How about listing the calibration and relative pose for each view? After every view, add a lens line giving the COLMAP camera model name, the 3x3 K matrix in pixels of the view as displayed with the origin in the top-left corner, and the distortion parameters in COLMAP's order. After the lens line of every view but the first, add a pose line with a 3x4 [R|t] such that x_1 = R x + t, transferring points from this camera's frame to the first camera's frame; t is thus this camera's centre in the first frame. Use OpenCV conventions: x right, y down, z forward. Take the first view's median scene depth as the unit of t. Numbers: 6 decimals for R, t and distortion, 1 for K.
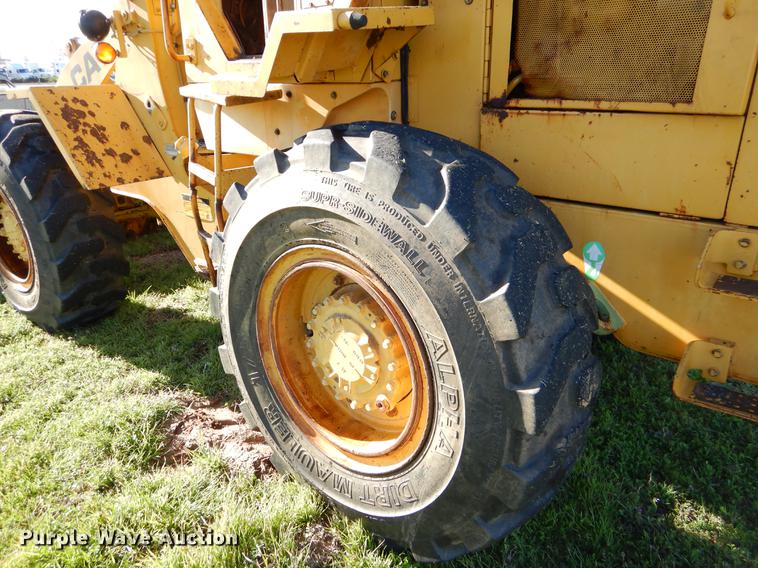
lens RADIAL K [[544.8, 0, 381.5], [0, 544.8, 285.6], [0, 0, 1]] dist [0.014363, -0.011394]
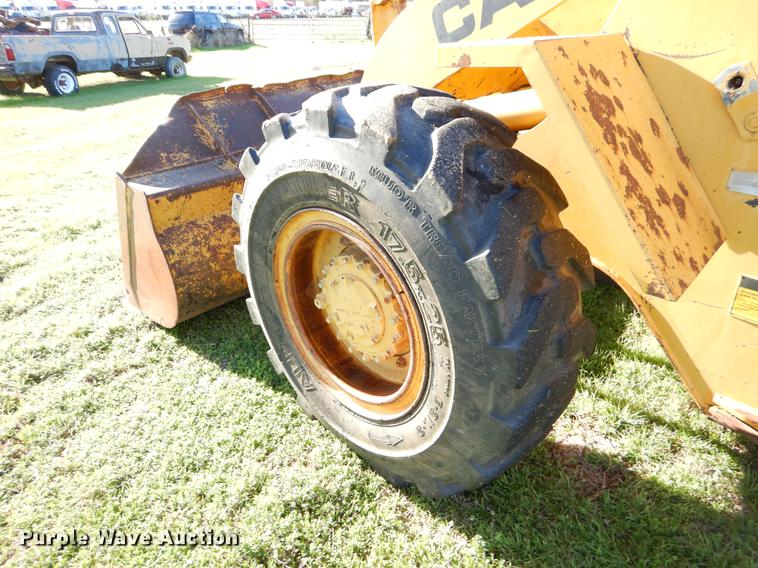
lens RADIAL K [[544.8, 0, 384.7], [0, 544.8, 282.5], [0, 0, 1]] dist [0.014363, -0.011394]
pose [[0.990911, 0.064972, -0.117785, -0.667778], [-0.054313, 0.994318, 0.091552, -0.204633], [0.123064, -0.084323, 0.988810, 0.538454]]
